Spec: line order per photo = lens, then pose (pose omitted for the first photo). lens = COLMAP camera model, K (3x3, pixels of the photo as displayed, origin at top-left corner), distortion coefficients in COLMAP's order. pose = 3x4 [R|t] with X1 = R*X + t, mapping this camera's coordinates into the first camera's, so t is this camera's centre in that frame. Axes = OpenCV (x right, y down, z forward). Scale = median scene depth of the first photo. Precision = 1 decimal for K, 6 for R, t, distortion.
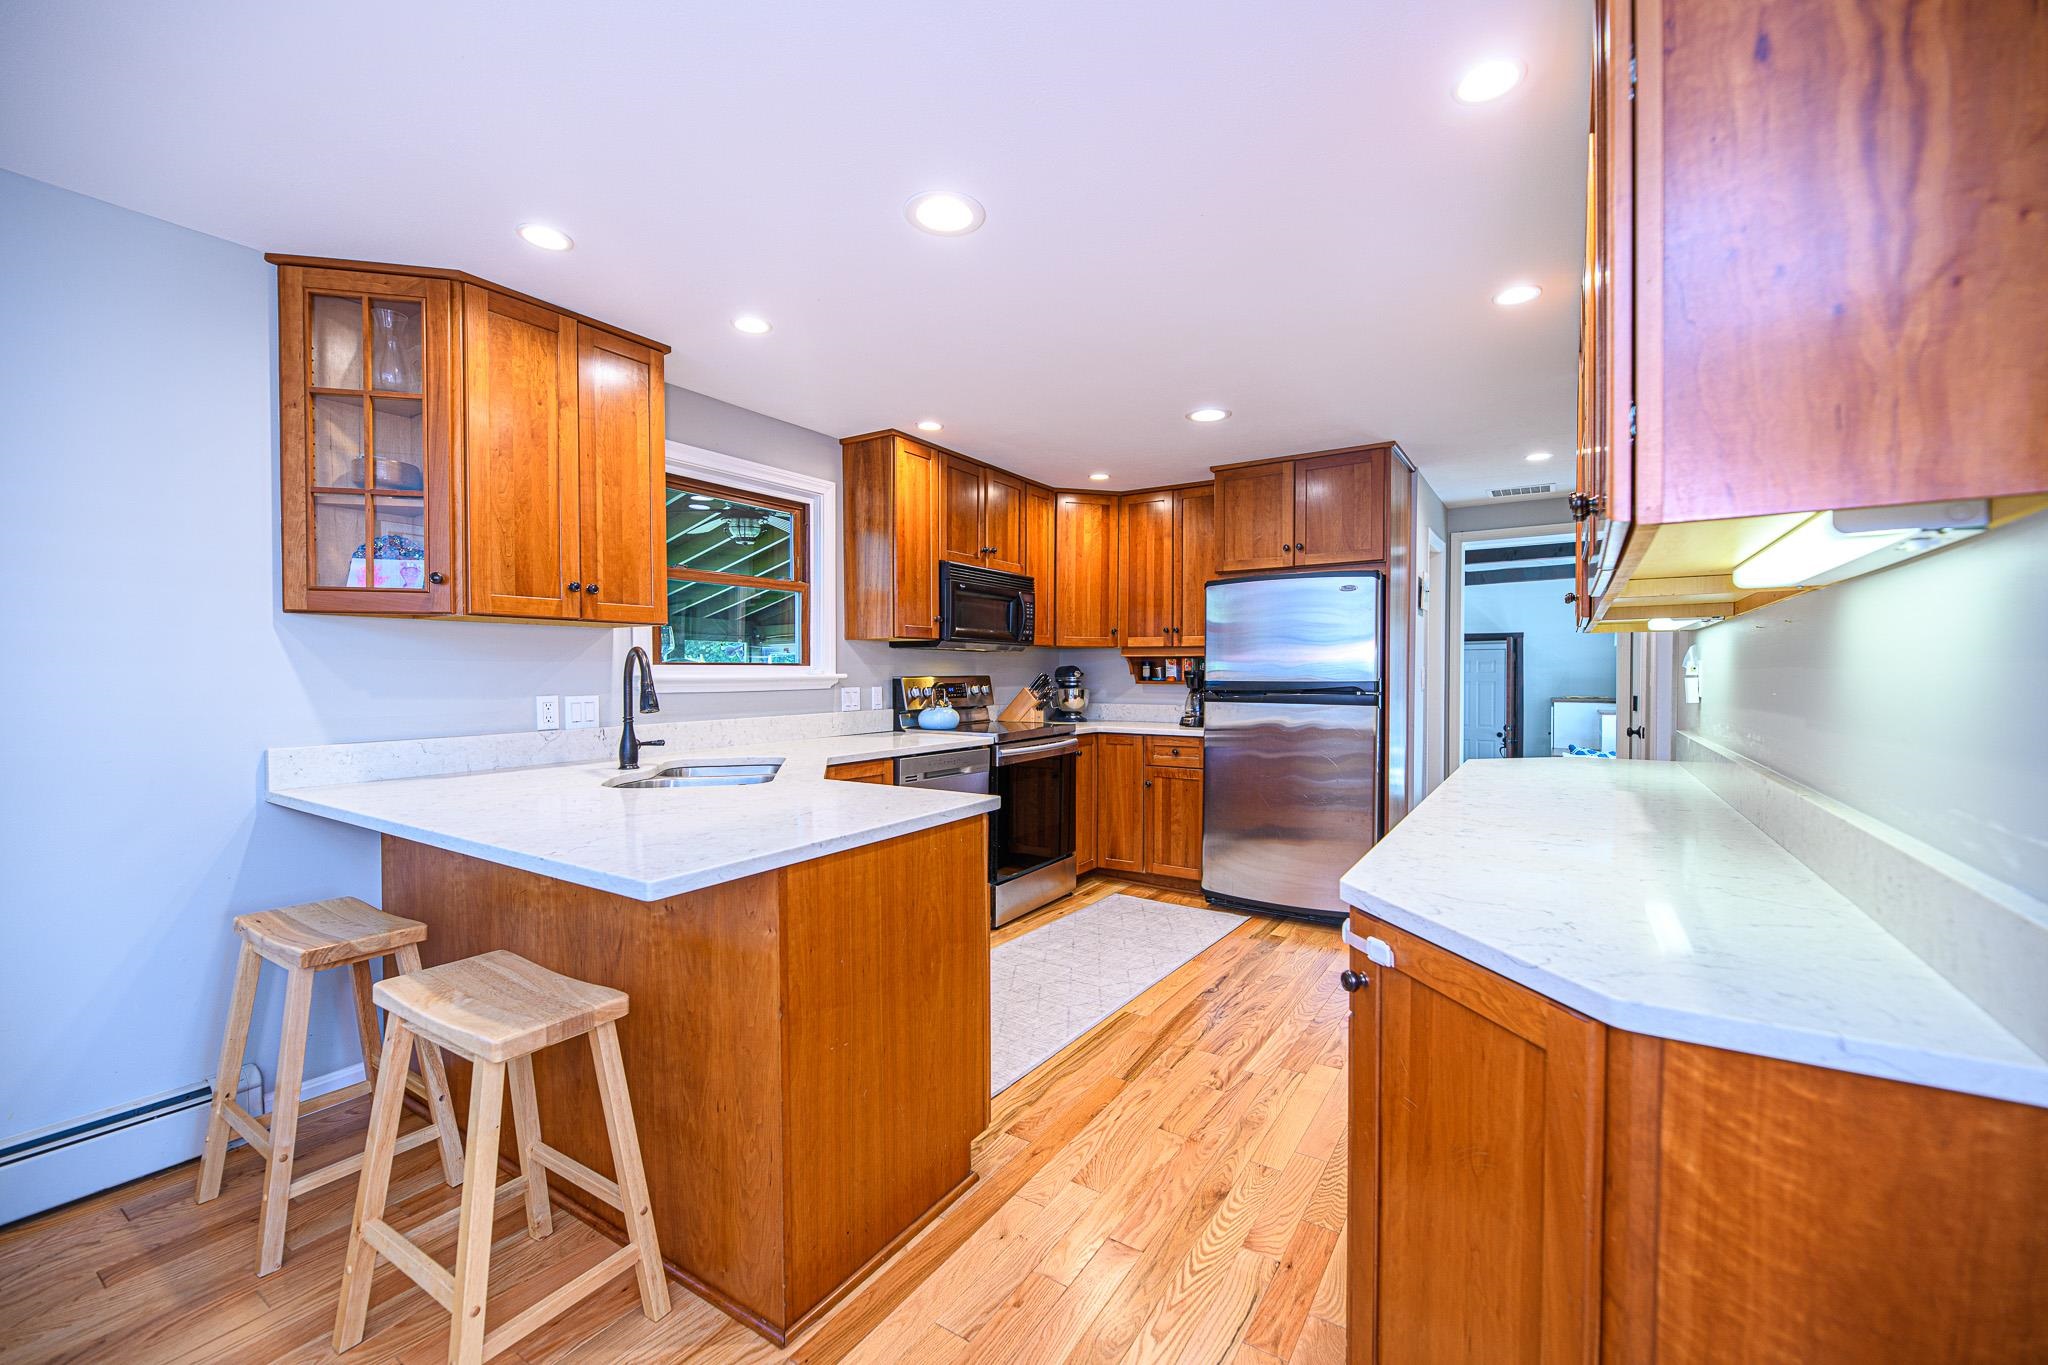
lens RADIAL K [[825.7, 0, 1030.2], [0, 825.7, 687.2], [0, 0, 1]] dist [0.003656, -0.004302]
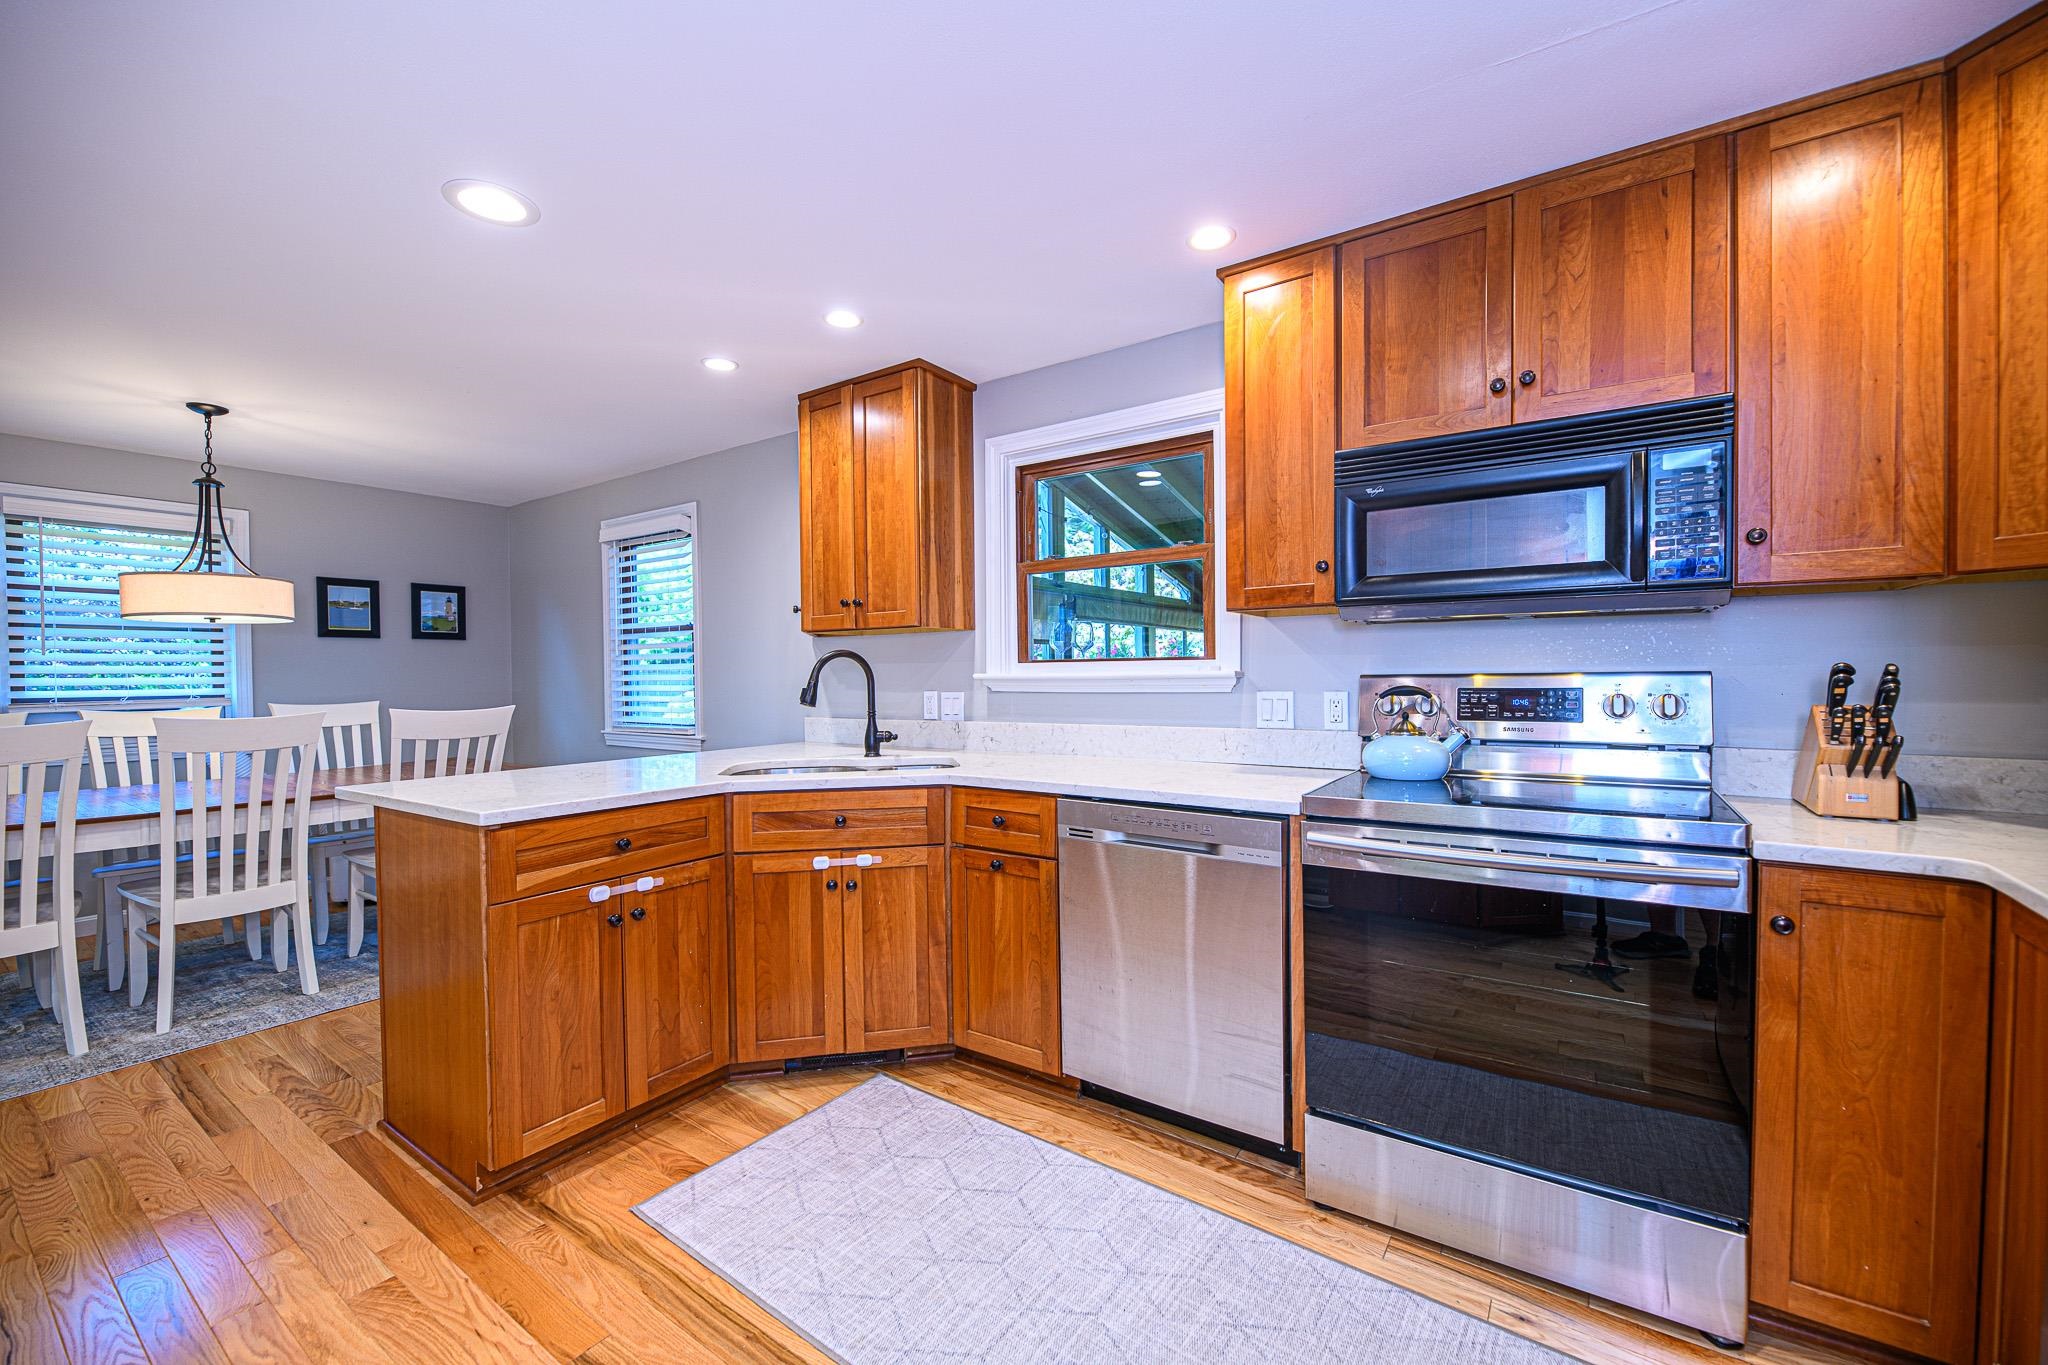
lens RADIAL K [[825.7, 0, 1030.2], [0, 825.7, 687.2], [0, 0, 1]] dist [0.003656, -0.004302]
pose [[-0.033712, 0.020287, -0.999226, 0.437129], [-0.007031, 0.999764, 0.020535, -0.015132], [0.999407, 0.007718, -0.033561, 0.850524]]
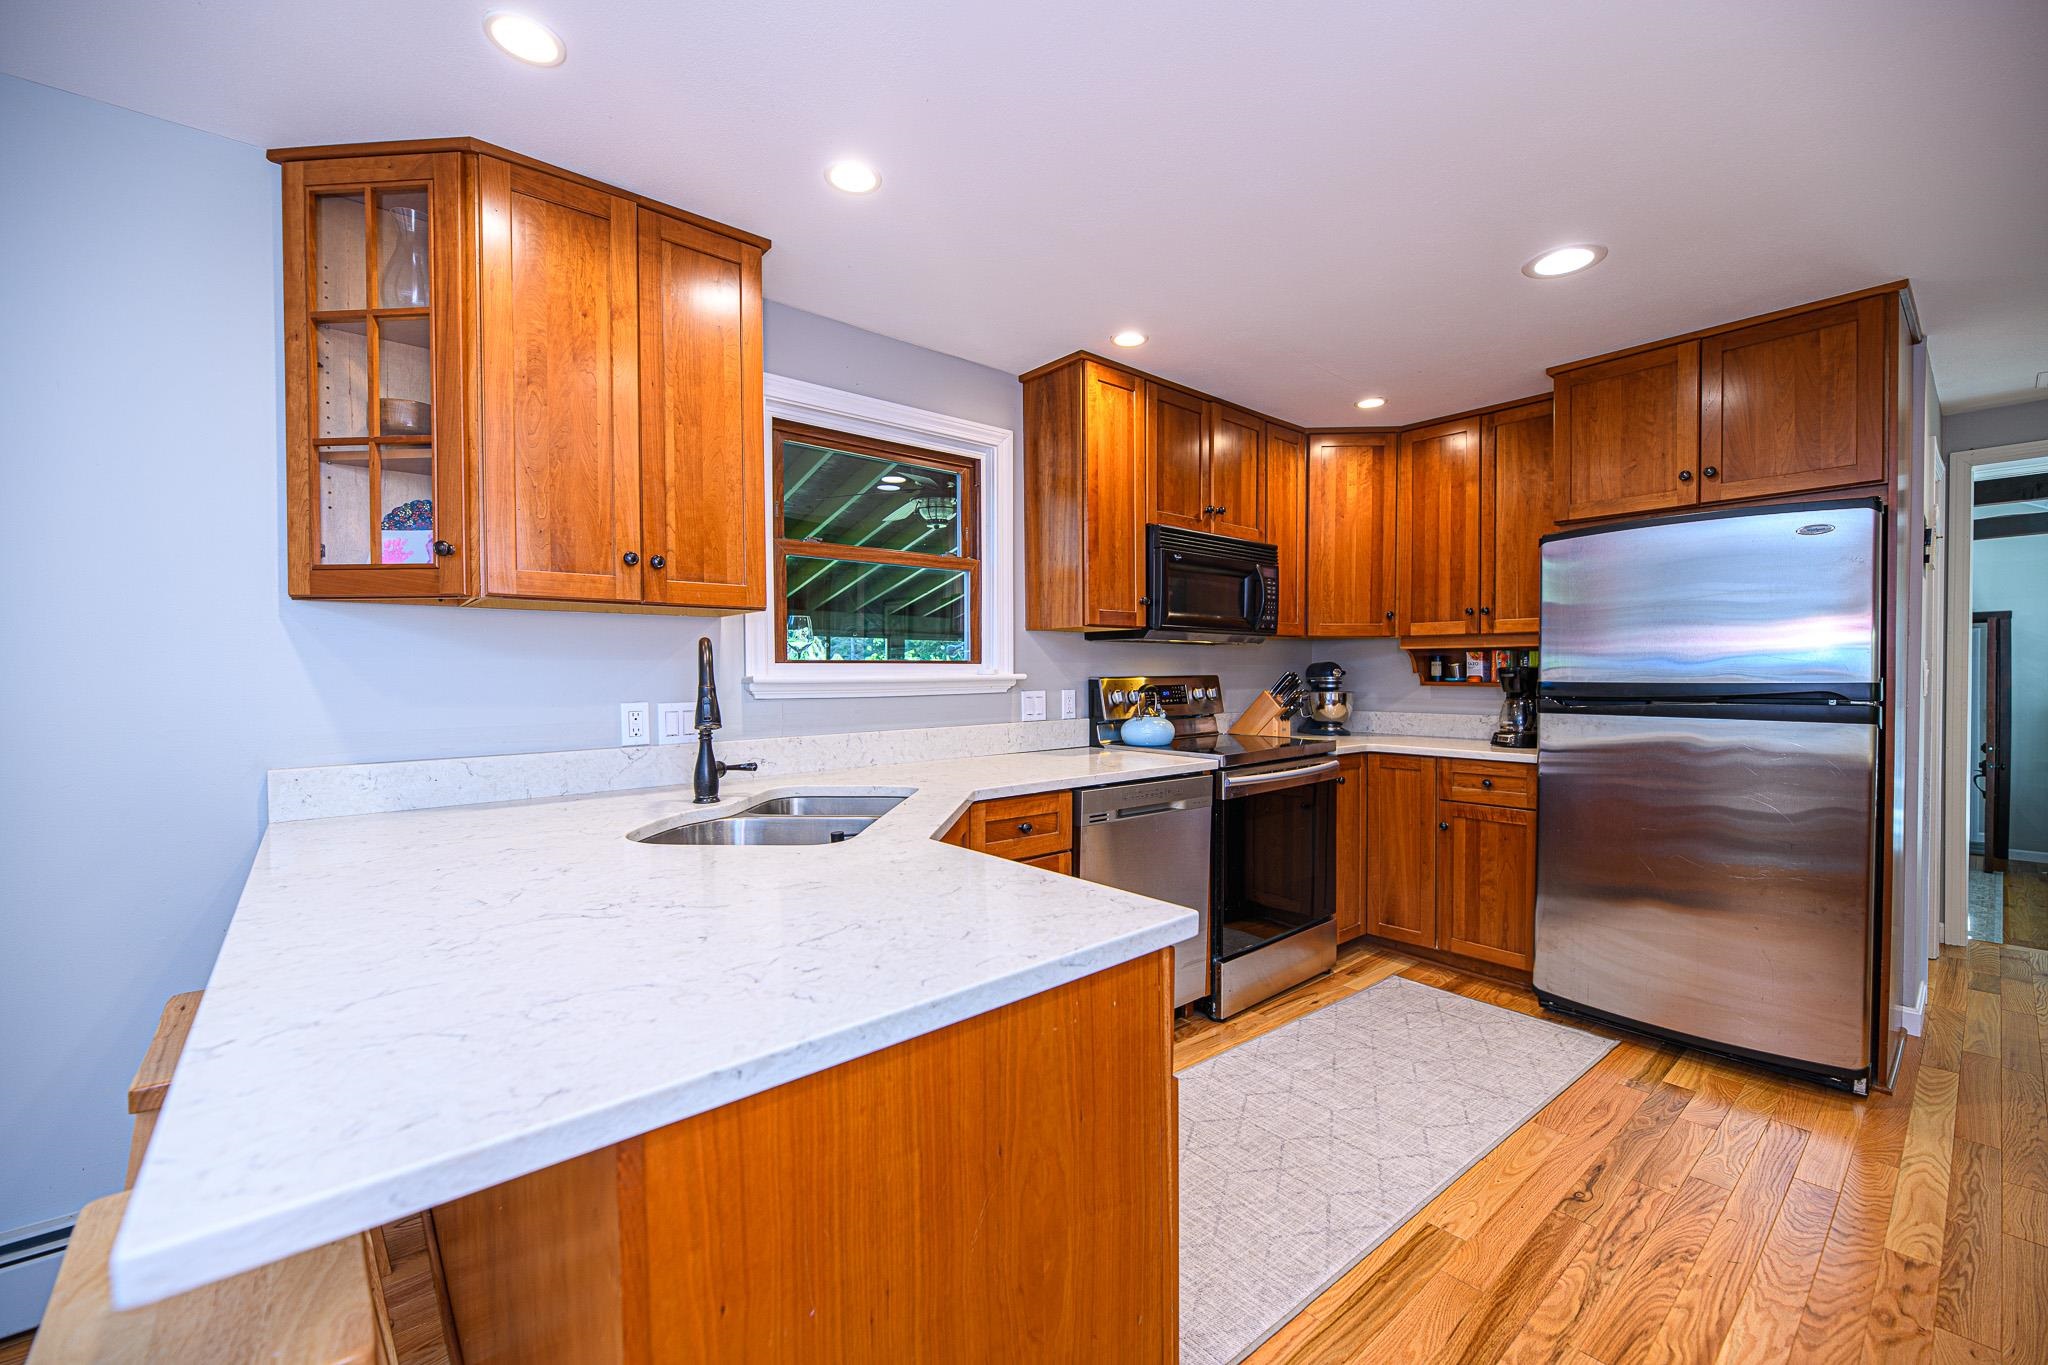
lens RADIAL K [[825.7, 0, 1030.2], [0, 825.7, 687.2], [0, 0, 1]] dist [0.003656, -0.004302]
pose [[0.957929, 0.001374, -0.287000, 0.005970], [-0.001138, 0.999999, 0.000989, -0.004243], [0.287001, -0.000621, 0.957930, 0.249702]]
